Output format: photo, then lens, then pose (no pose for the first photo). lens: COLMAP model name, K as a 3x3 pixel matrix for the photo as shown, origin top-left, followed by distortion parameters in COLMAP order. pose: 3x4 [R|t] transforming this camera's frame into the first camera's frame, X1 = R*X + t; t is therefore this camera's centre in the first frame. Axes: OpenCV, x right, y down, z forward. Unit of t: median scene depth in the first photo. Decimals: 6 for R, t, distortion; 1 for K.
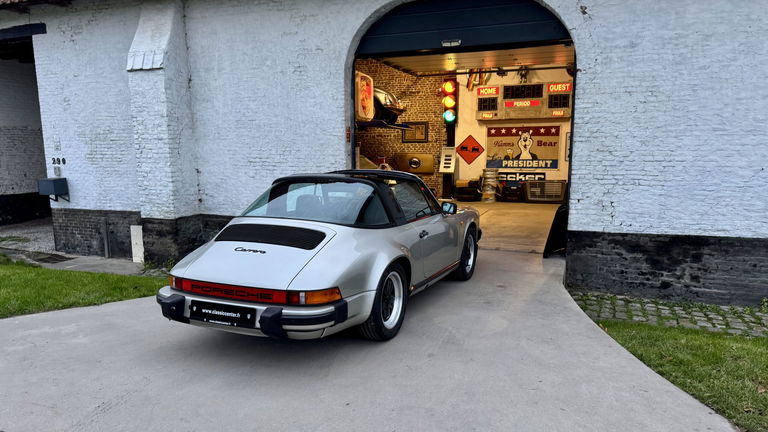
lens RADIAL K [[526.2, 0, 383.1], [0, 526.2, 210.9], [0, 0, 1]] dist [0.088218, -0.117048]
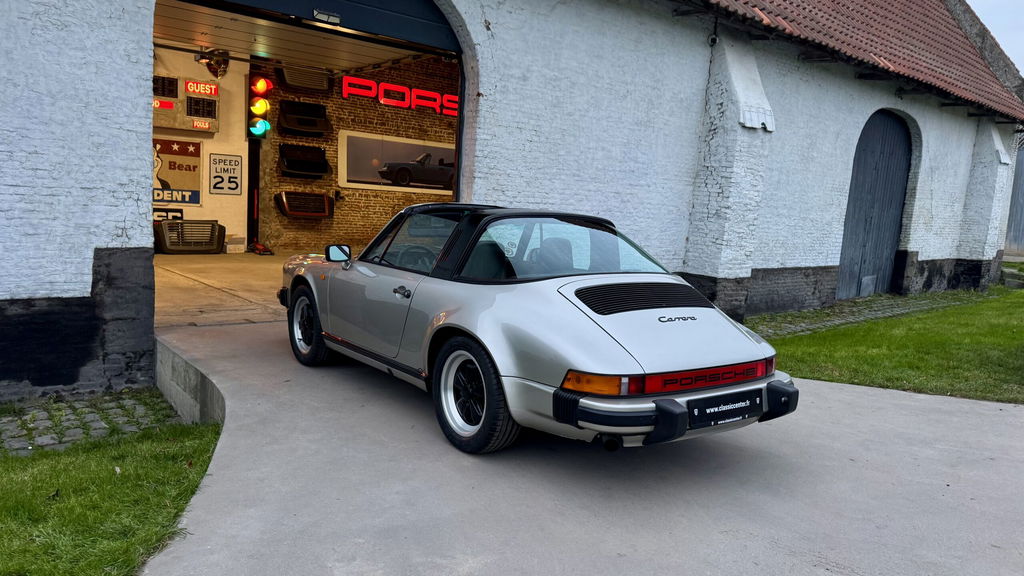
lens RADIAL K [[691.1, 0, 506.3], [0, 691.1, 290.7], [0, 0, 1]] dist [0.143650, -0.207779]
pose [[0.506540, -0.078973, 0.858592, -0.629987], [0.044829, 0.996862, 0.065244, -0.017738], [-0.861050, 0.005441, 0.508490, 0.396763]]
